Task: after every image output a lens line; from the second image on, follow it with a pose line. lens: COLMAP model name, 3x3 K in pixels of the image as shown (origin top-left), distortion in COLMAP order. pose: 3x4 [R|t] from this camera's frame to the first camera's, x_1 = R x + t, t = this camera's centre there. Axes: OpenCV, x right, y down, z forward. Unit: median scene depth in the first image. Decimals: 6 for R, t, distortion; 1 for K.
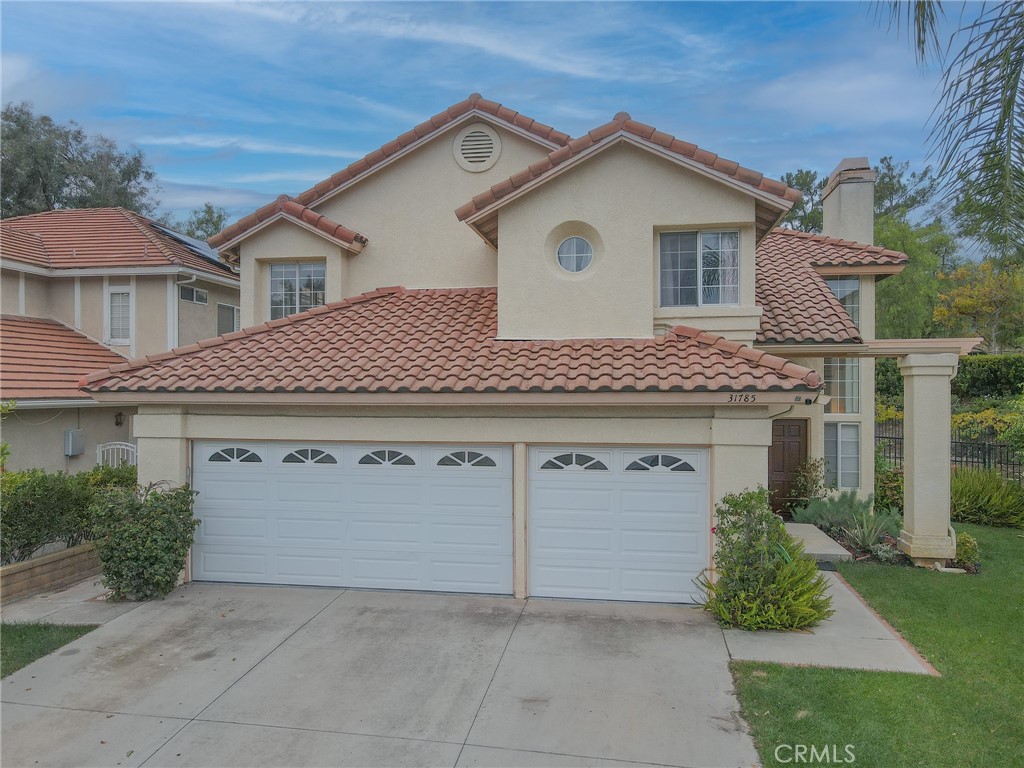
lens RADIAL K [[742.9, 0, 507.4], [0, 742.9, 385.7], [0, 0, 1]] dist [0.017909, 0.003000]
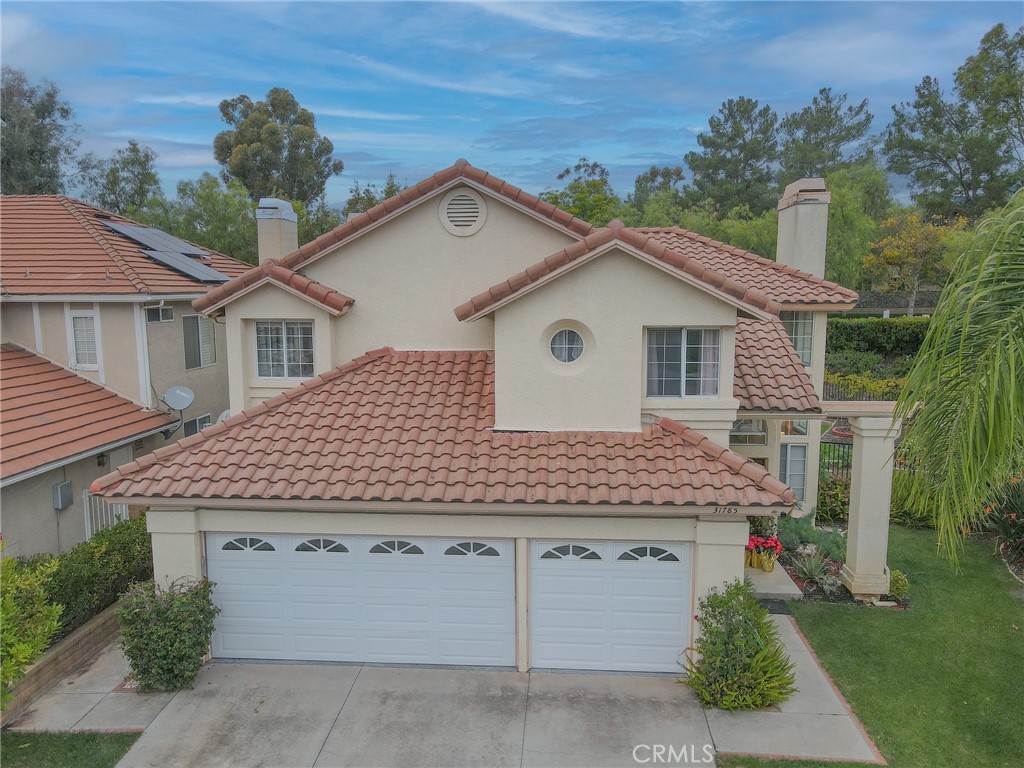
lens RADIAL K [[742.9, 0, 507.4], [0, 742.9, 385.7], [0, 0, 1]] dist [0.017909, 0.003000]
pose [[0.995849, -0.017339, 0.089350, -0.092004], [0.005051, 0.990702, 0.135953, -0.273312], [-0.090876, -0.134937, 0.986678, -0.041904]]
